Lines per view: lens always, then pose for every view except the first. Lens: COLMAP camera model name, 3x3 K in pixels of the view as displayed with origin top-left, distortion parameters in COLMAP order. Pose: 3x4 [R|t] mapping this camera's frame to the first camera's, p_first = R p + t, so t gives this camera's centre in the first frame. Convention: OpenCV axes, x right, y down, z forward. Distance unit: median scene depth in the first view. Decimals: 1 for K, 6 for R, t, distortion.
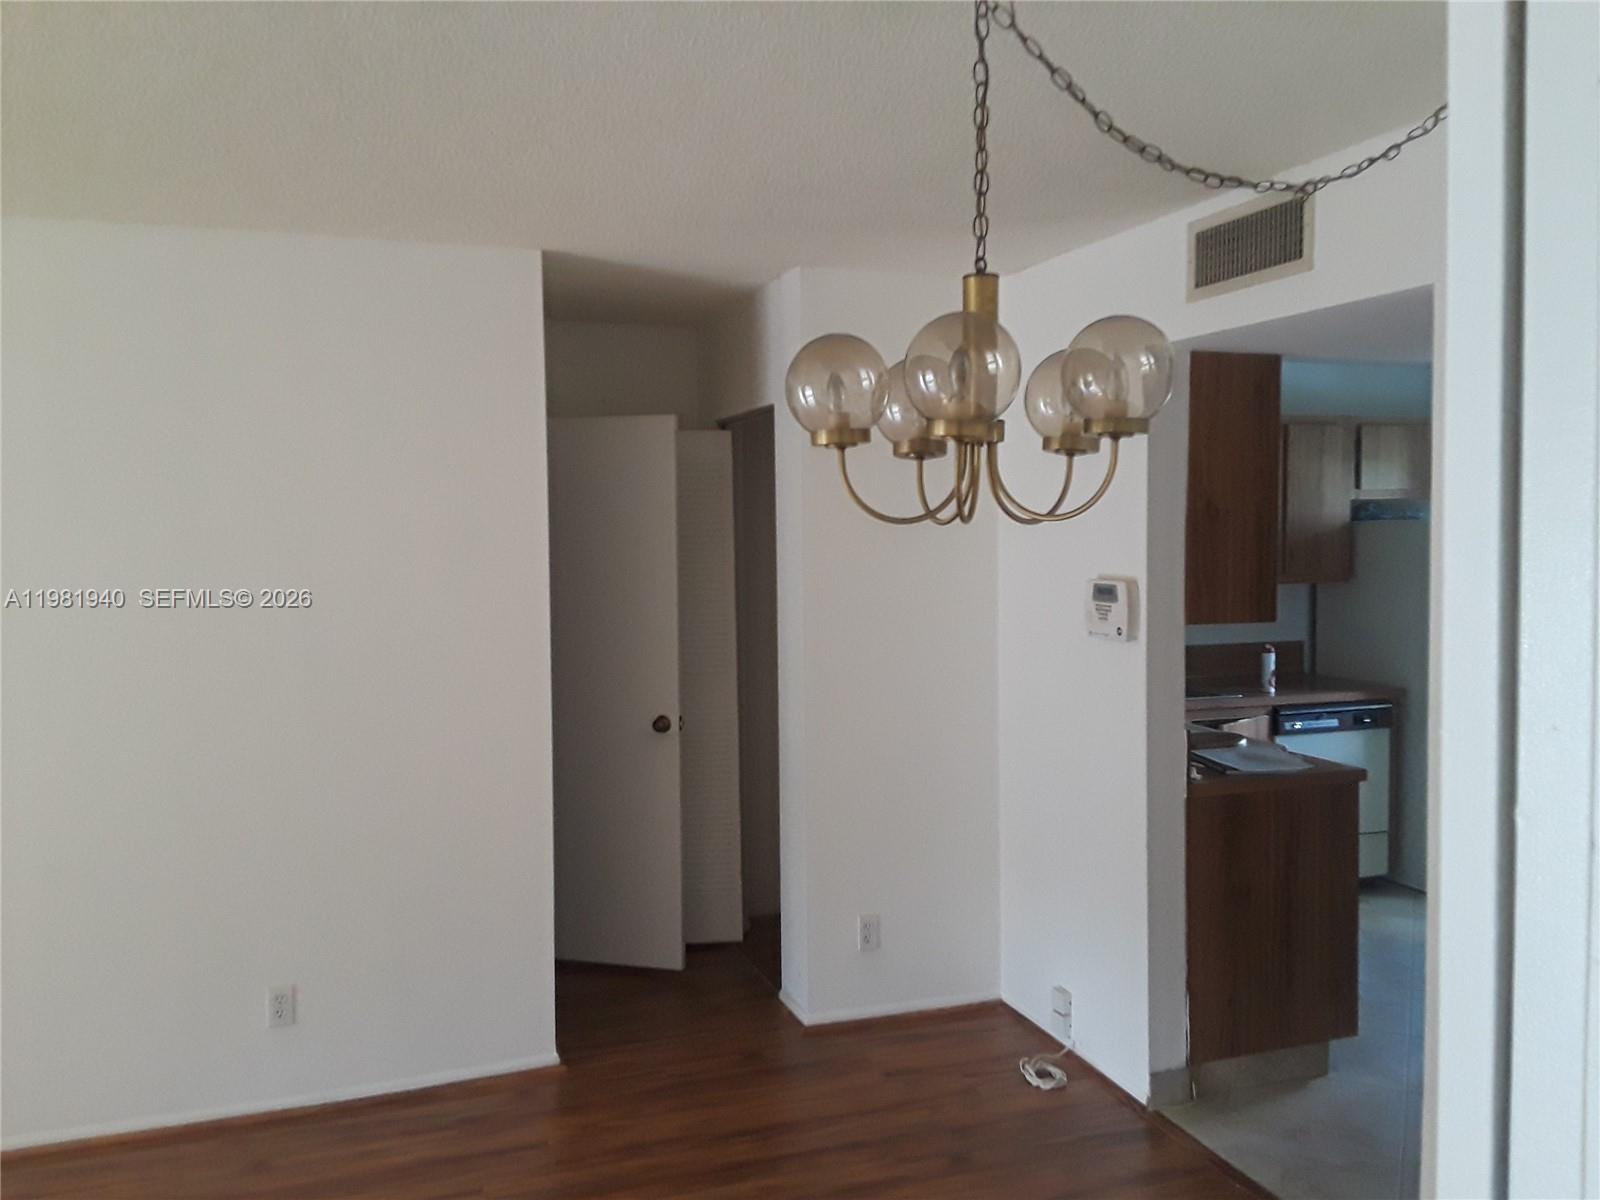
lens RADIAL K [[1301.0, 0, 796.7], [0, 1301.0, 592.0], [0, 0, 1]] dist [0.051890, -0.003660]
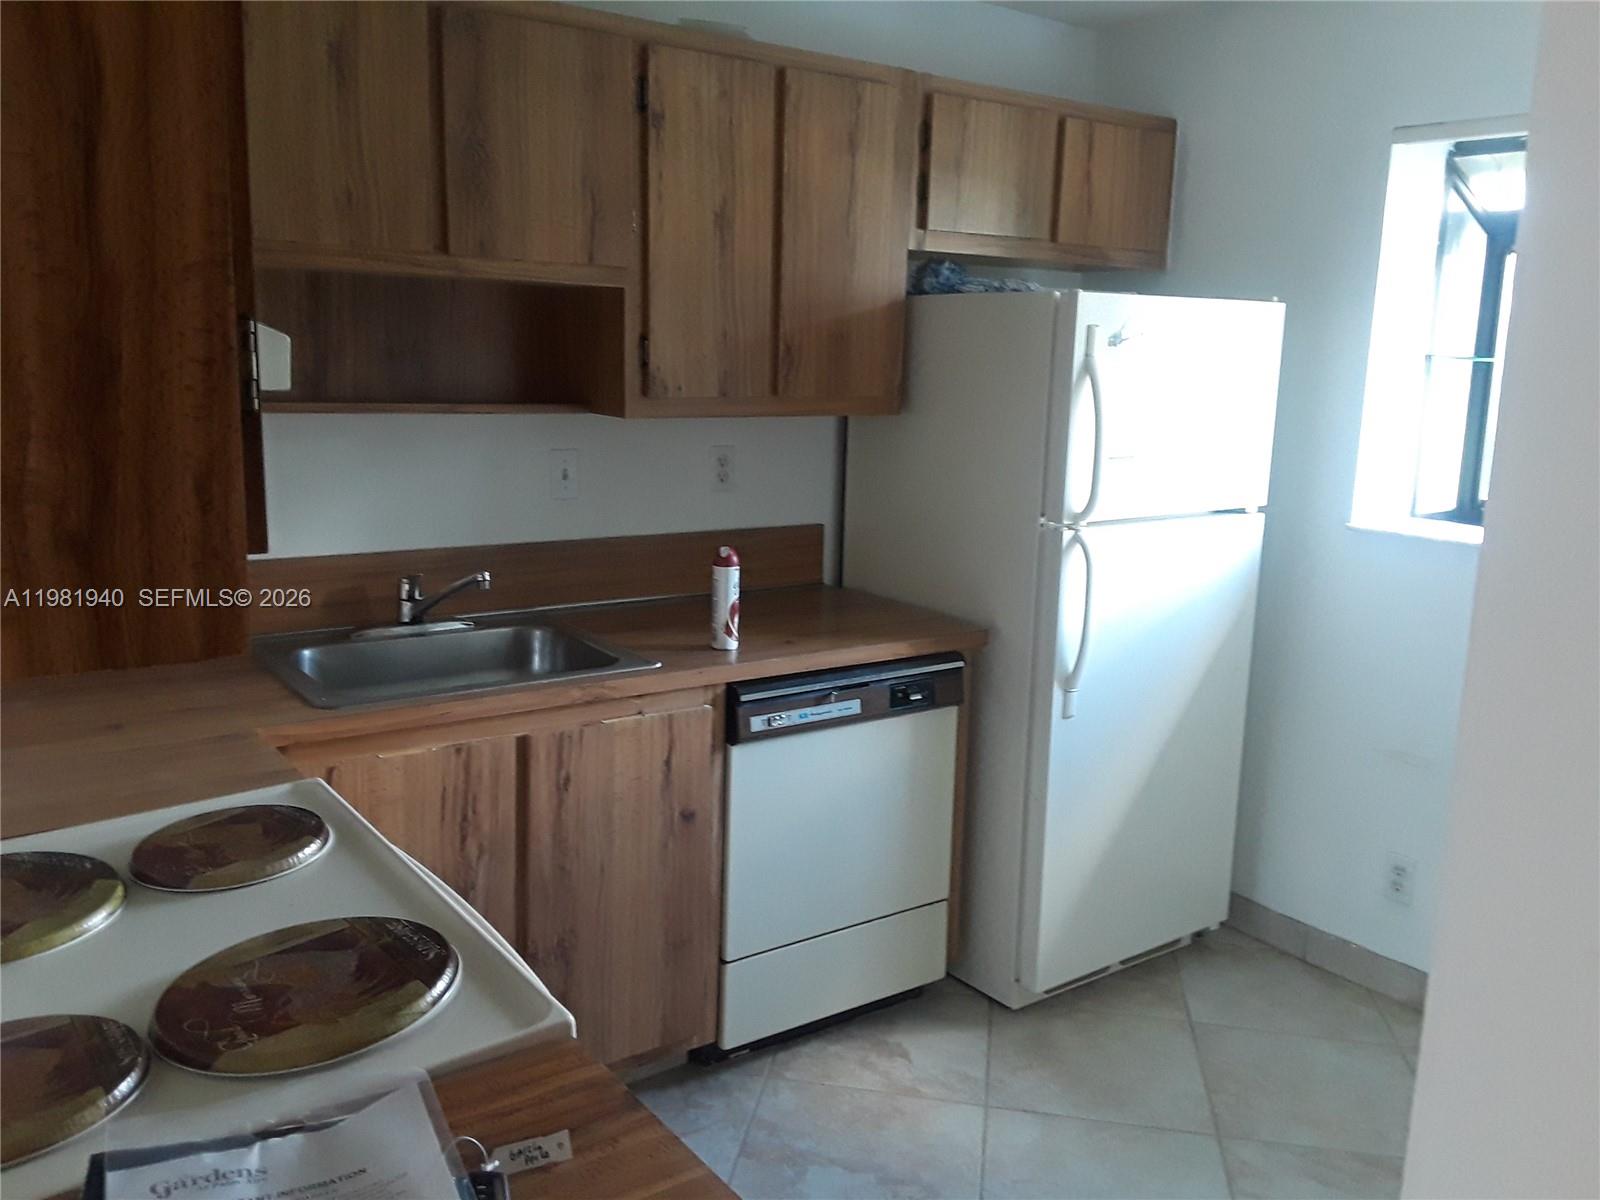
lens RADIAL K [[1301.0, 0, 797.0], [0, 1301.0, 602.2], [0, 0, 1]] dist [0.051890, -0.003660]
pose [[0.961842, -0.017657, 0.273036, 0.252673], [-0.020715, 0.990352, 0.137020, -0.004471], [-0.272821, -0.137447, 0.952196, 0.539679]]
